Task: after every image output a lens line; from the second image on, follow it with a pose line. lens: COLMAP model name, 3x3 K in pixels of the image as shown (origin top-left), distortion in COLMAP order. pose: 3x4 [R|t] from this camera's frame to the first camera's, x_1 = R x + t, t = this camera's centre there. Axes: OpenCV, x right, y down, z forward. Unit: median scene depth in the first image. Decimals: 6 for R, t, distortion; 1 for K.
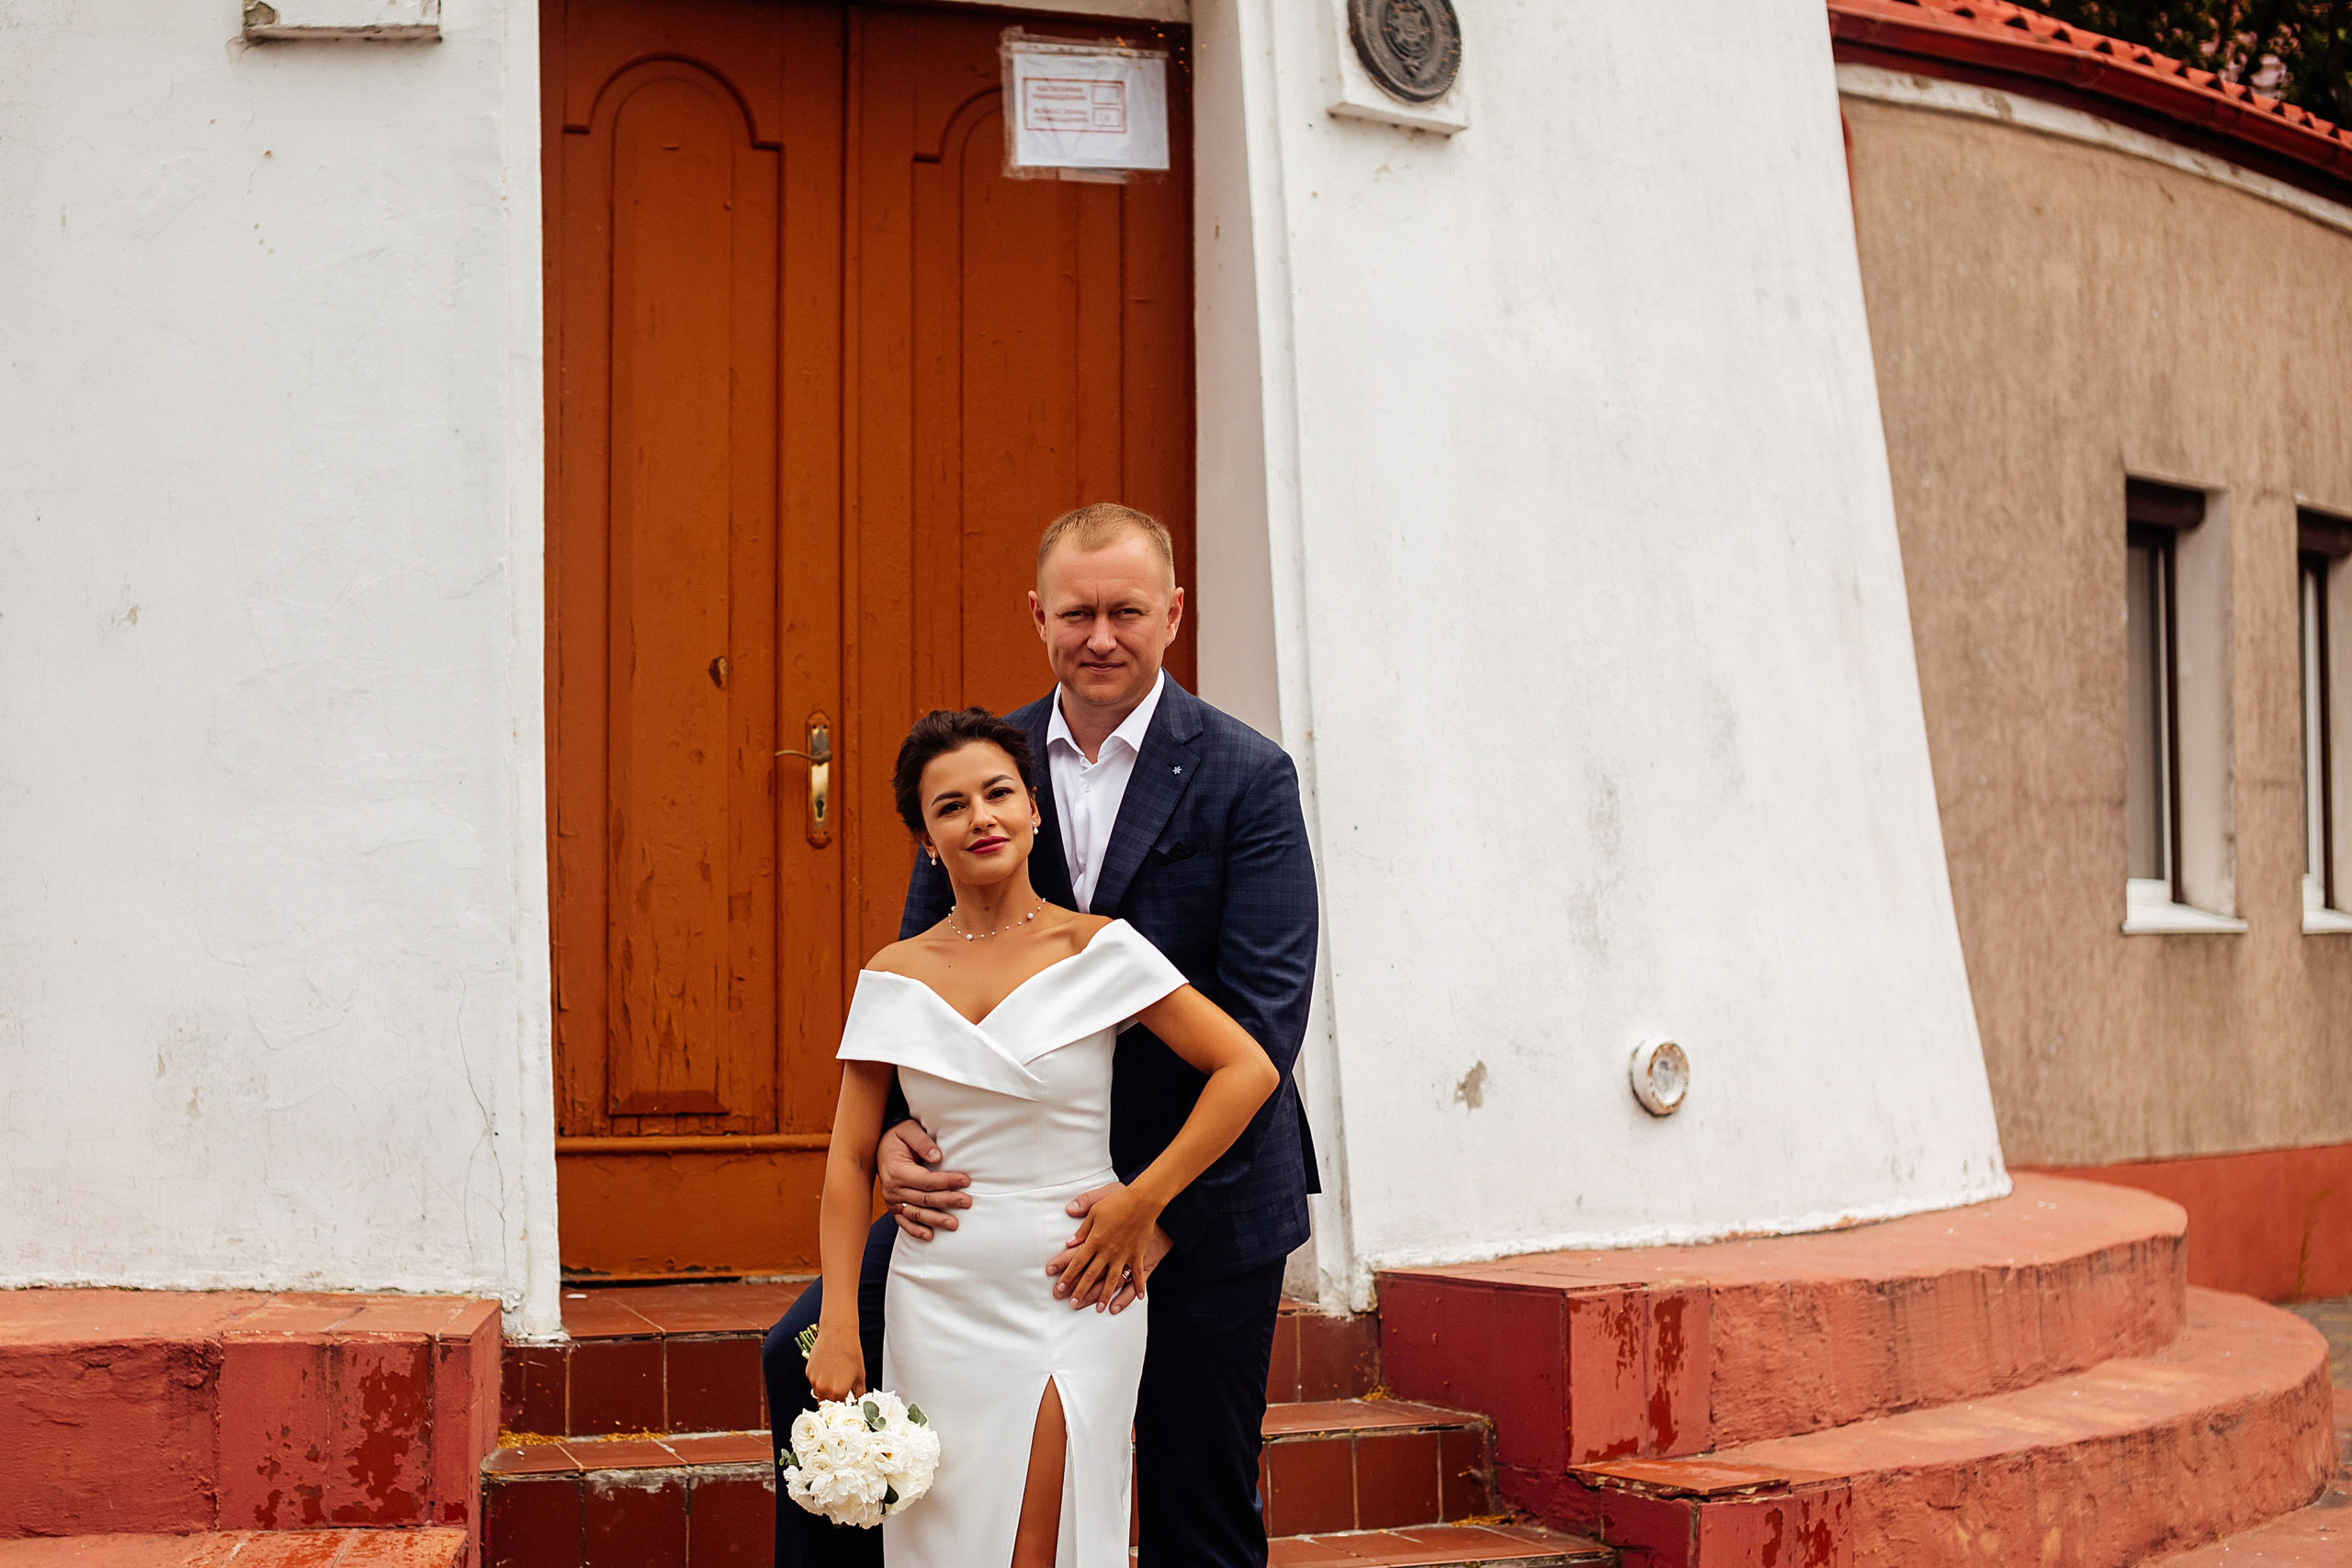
lens RADIAL K [[3379.0, 0, 1006.2], [0, 3379.0, 910.0], [0, 0, 1]] dist [-0.116597, 0.191007]
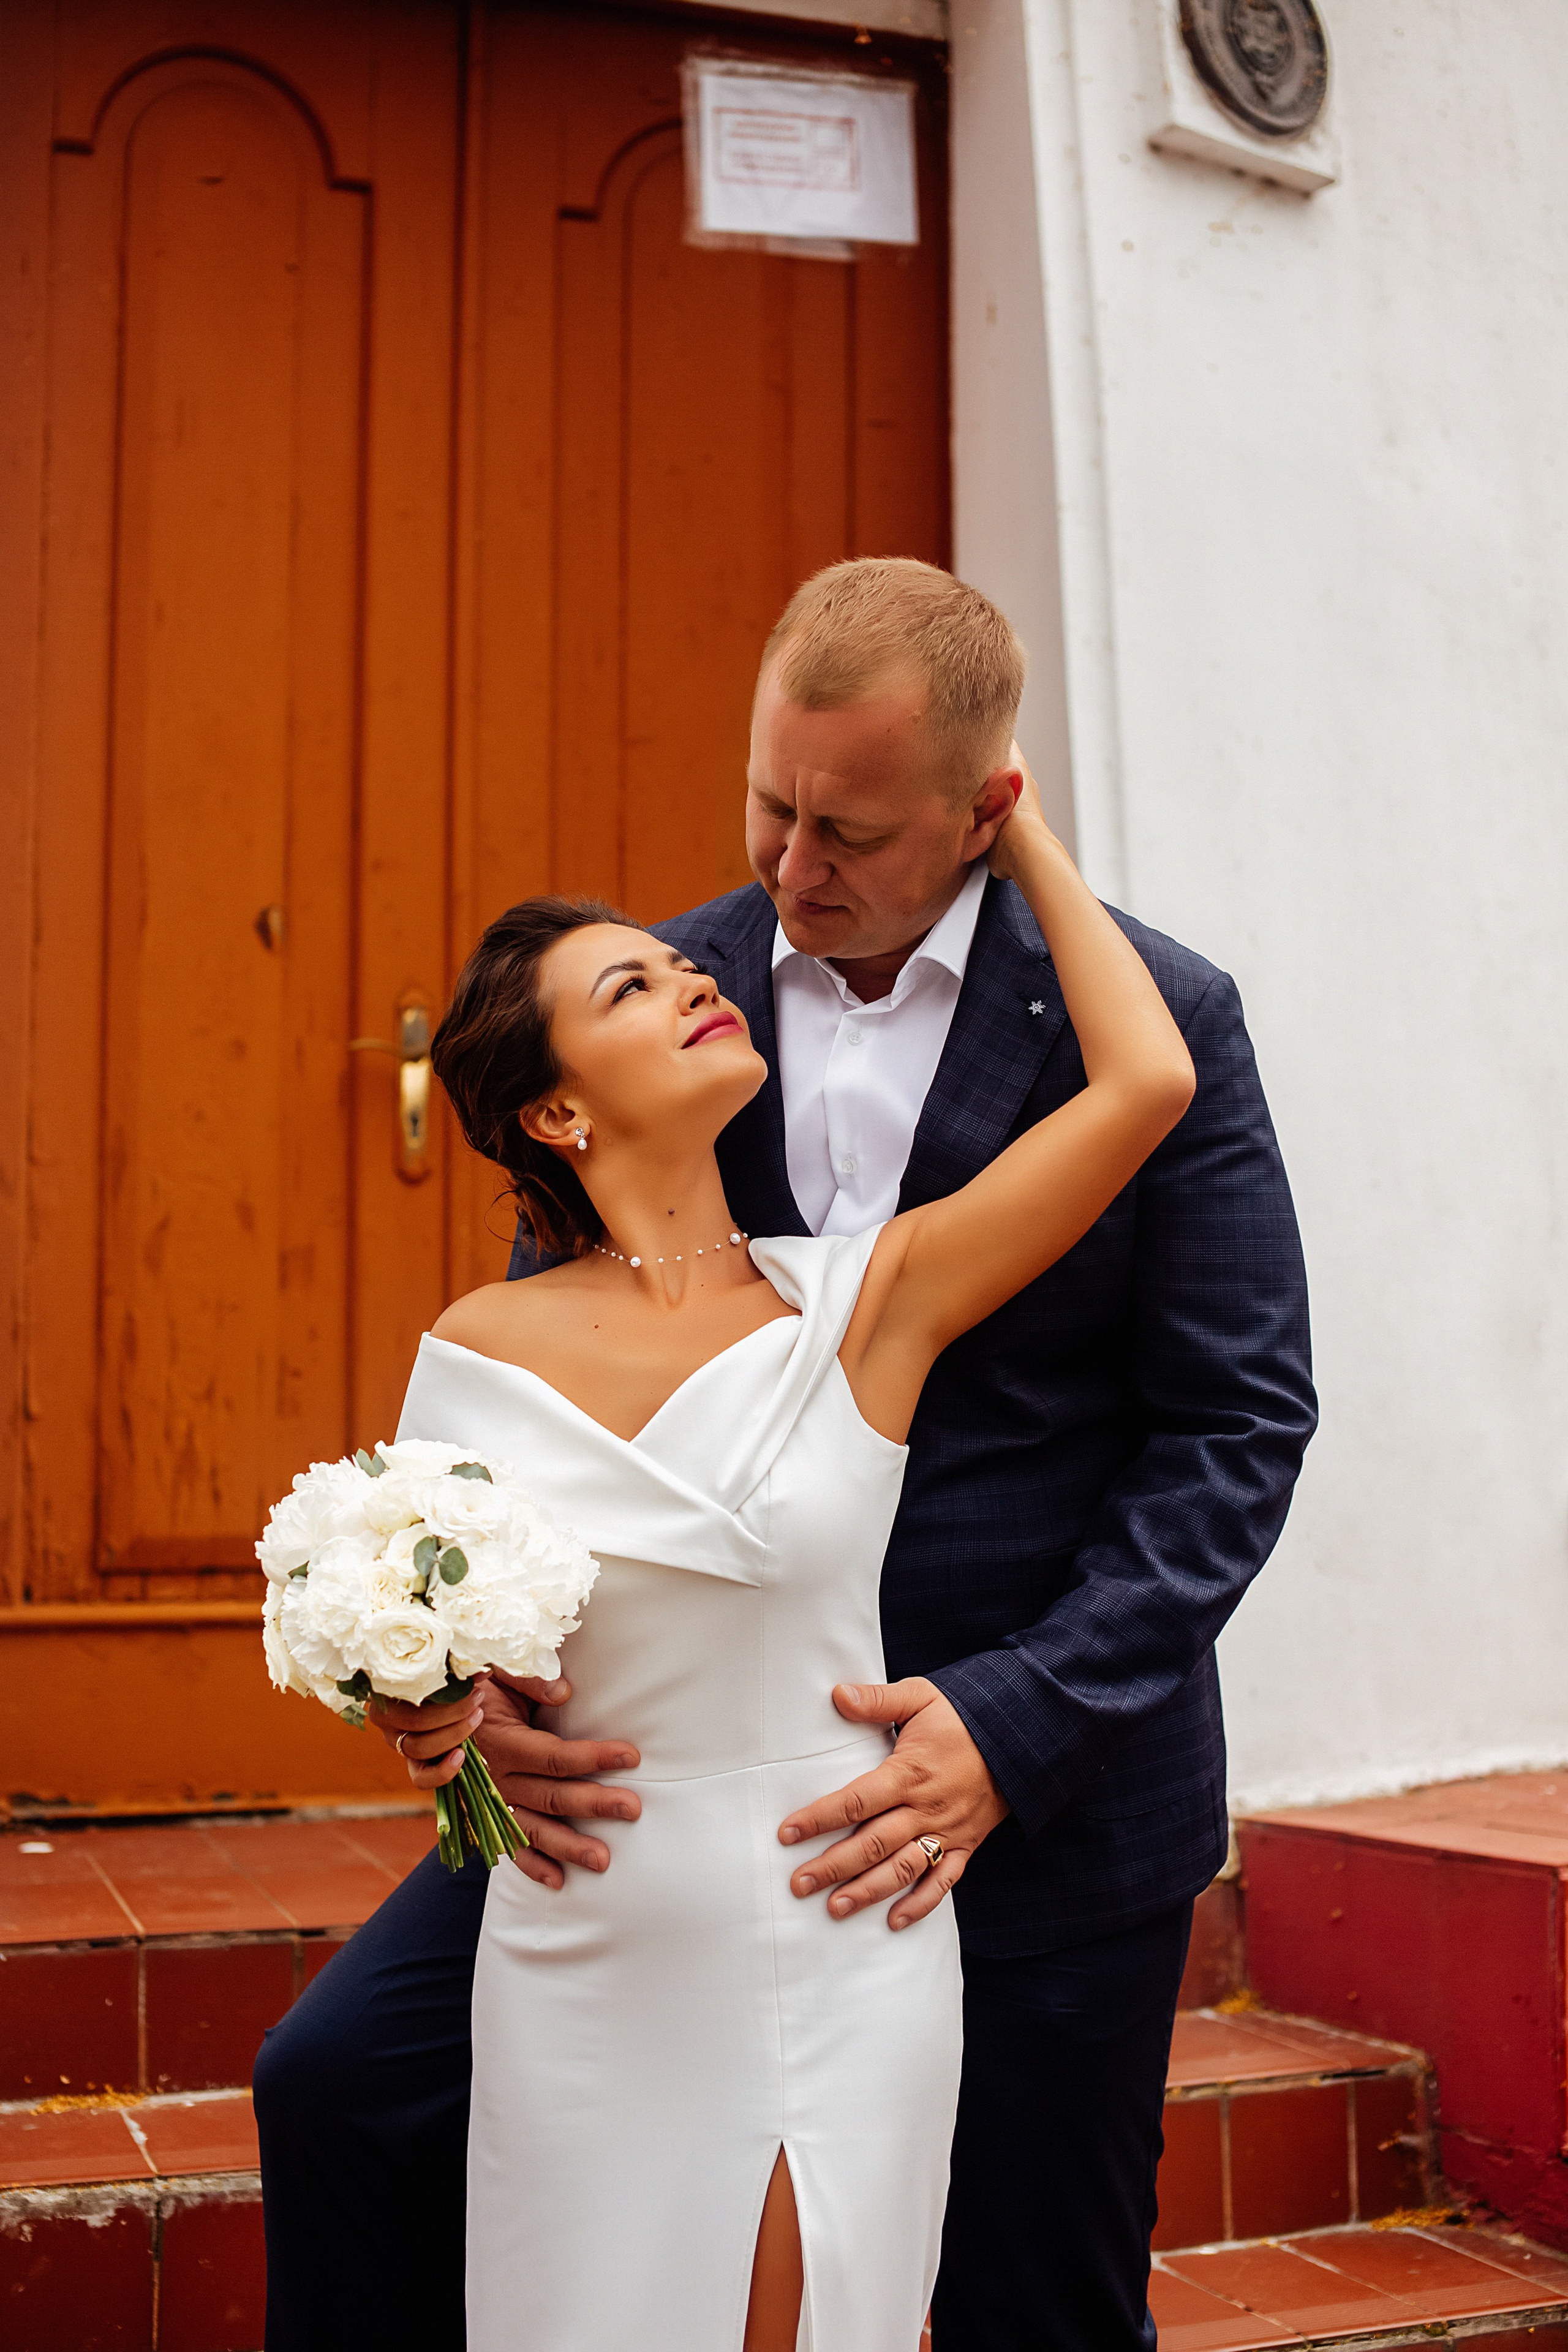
lens RADIAL K [[3379.3, 0, 784.0], [0, 3379.3, 1176.0], [0, 0, 1]] dist [-0.116597, 0.191007]
pose [[0.999417, 0.006642, 0.033502, -0.002610], [-0.005440, 0.999343, -0.035822, 0.004515], [-0.033718, 0.035619, 0.998796, 0.315424]]
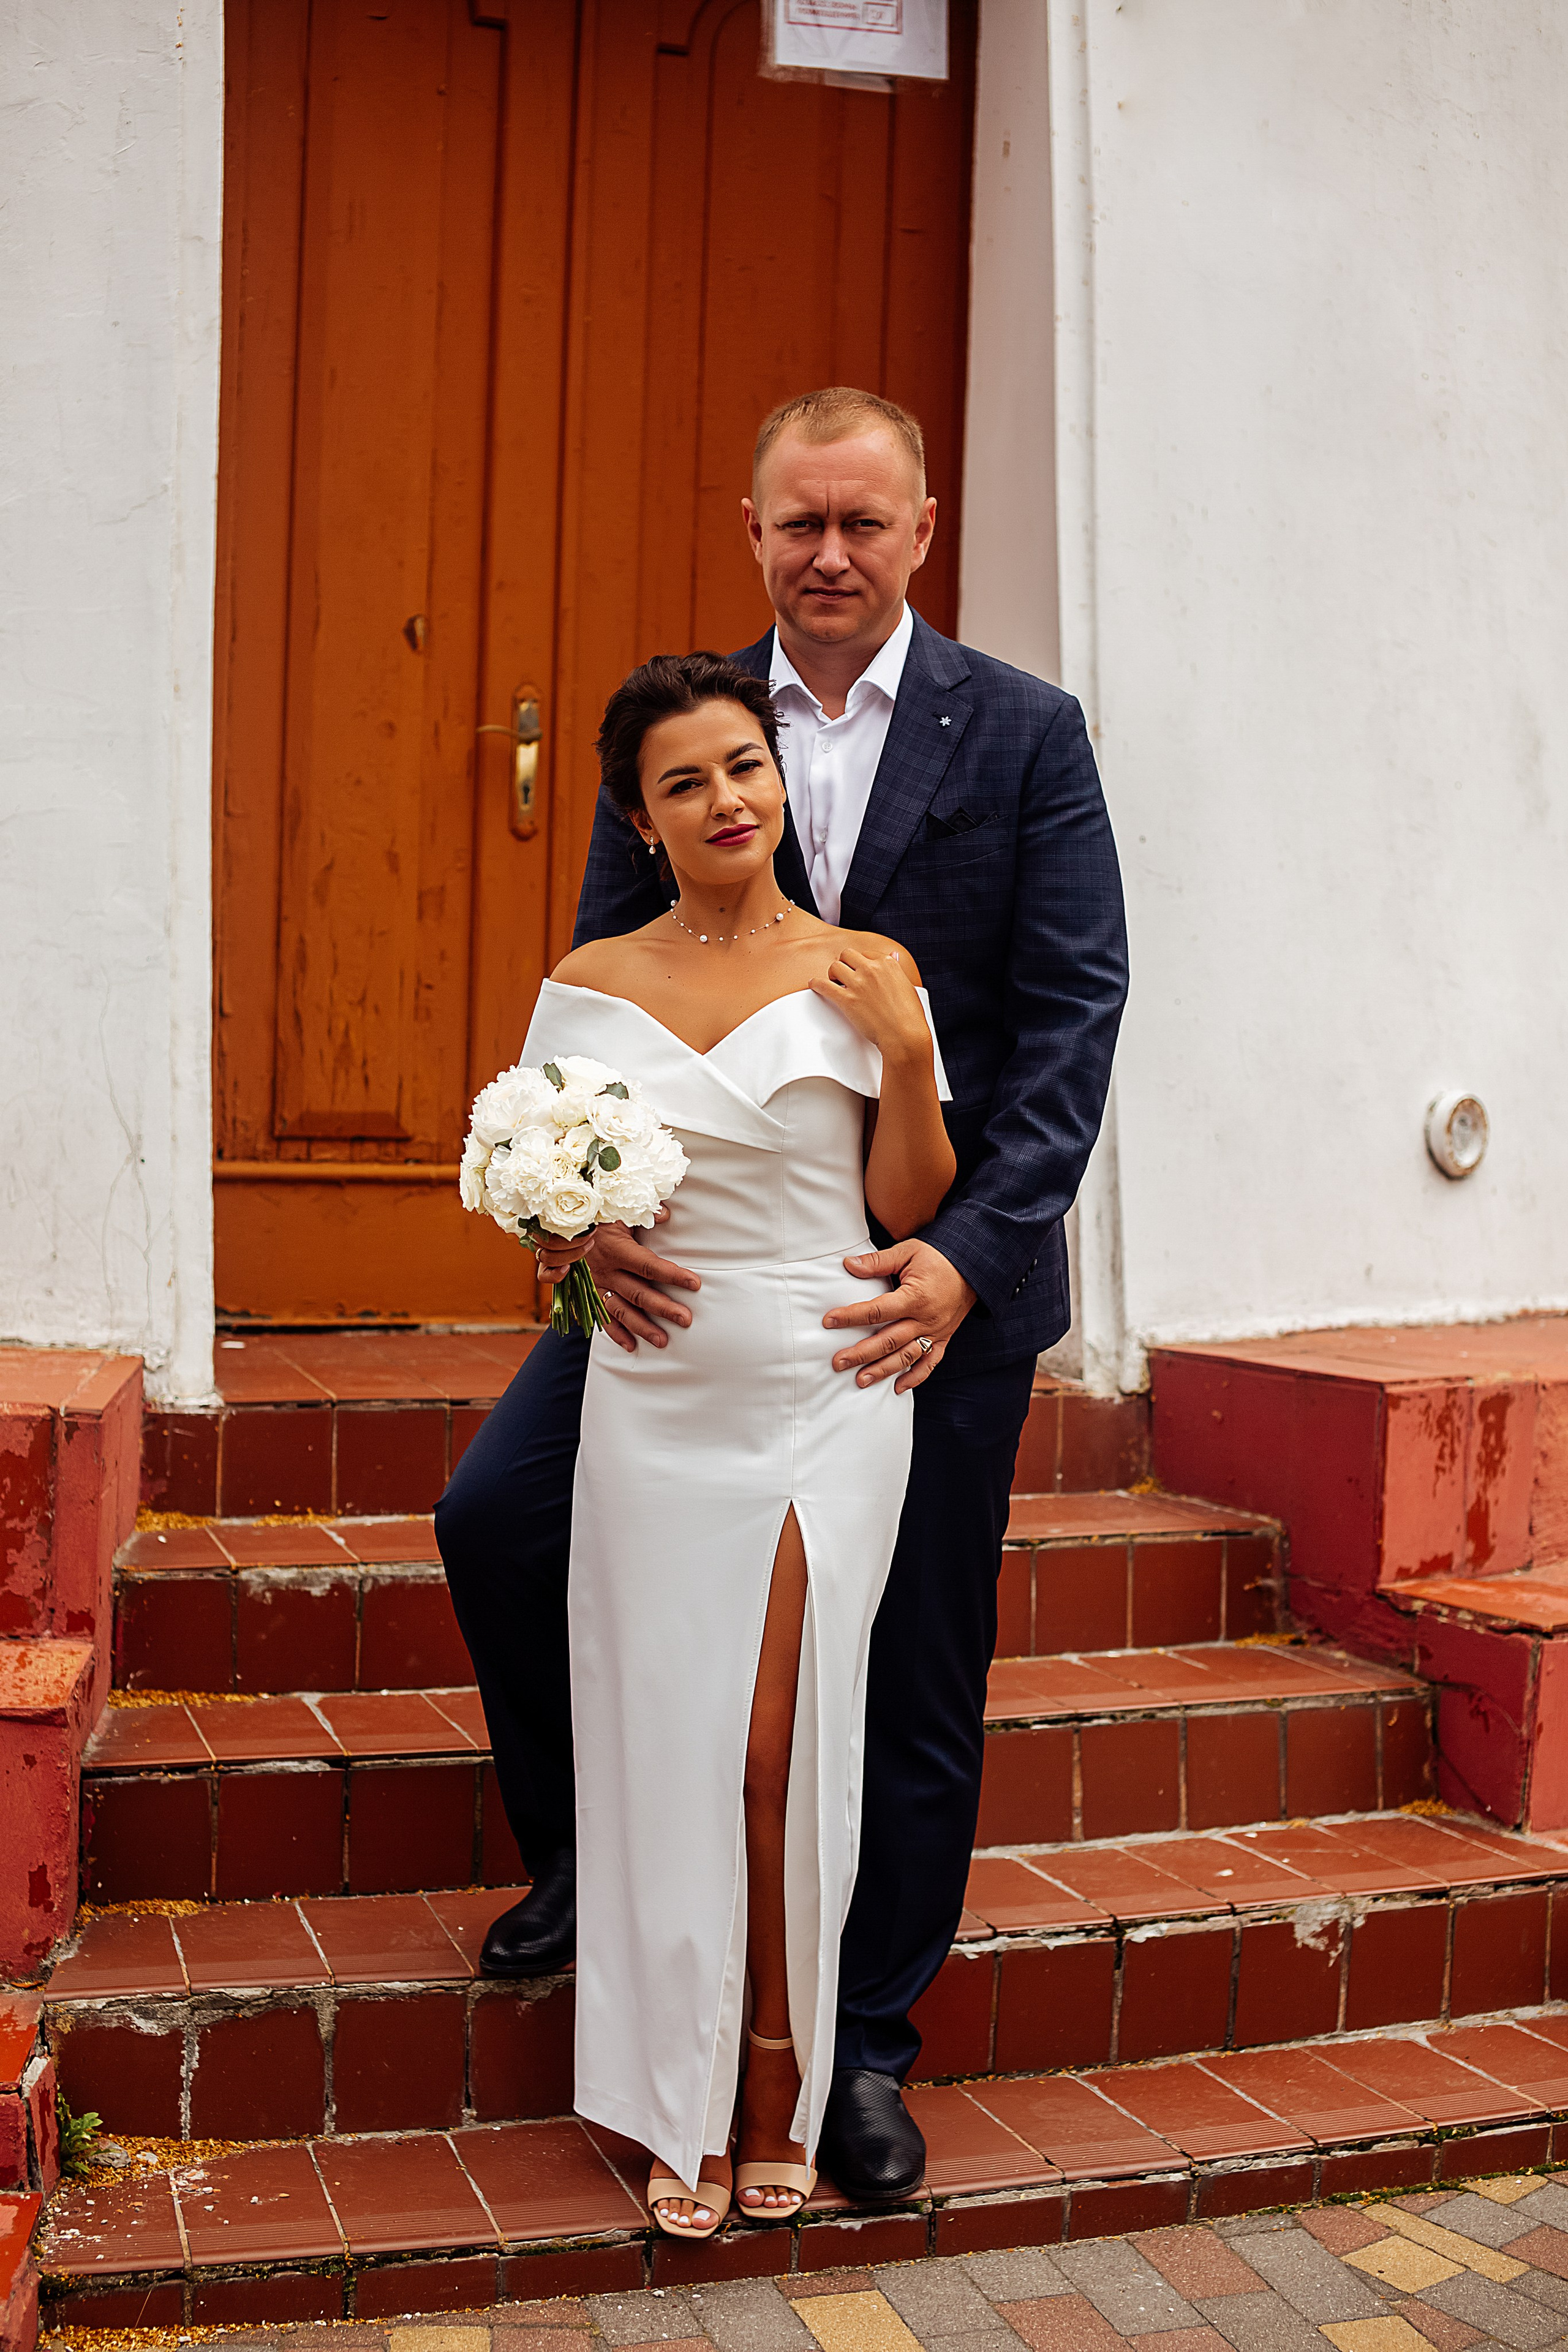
lens RADIAL K [[3191.4, 0, 786.1], [0, 3191.4, 1213.6], [0, 0, 1]] dist [-0.144215, 0.322790]
pose [[0.998420, 0.033653, 0.045004, -0.021891], [-0.037502, 0.995449, 0.087608, 0.003320], [-0.041851, -0.089157, 0.995138, 0.171657]]
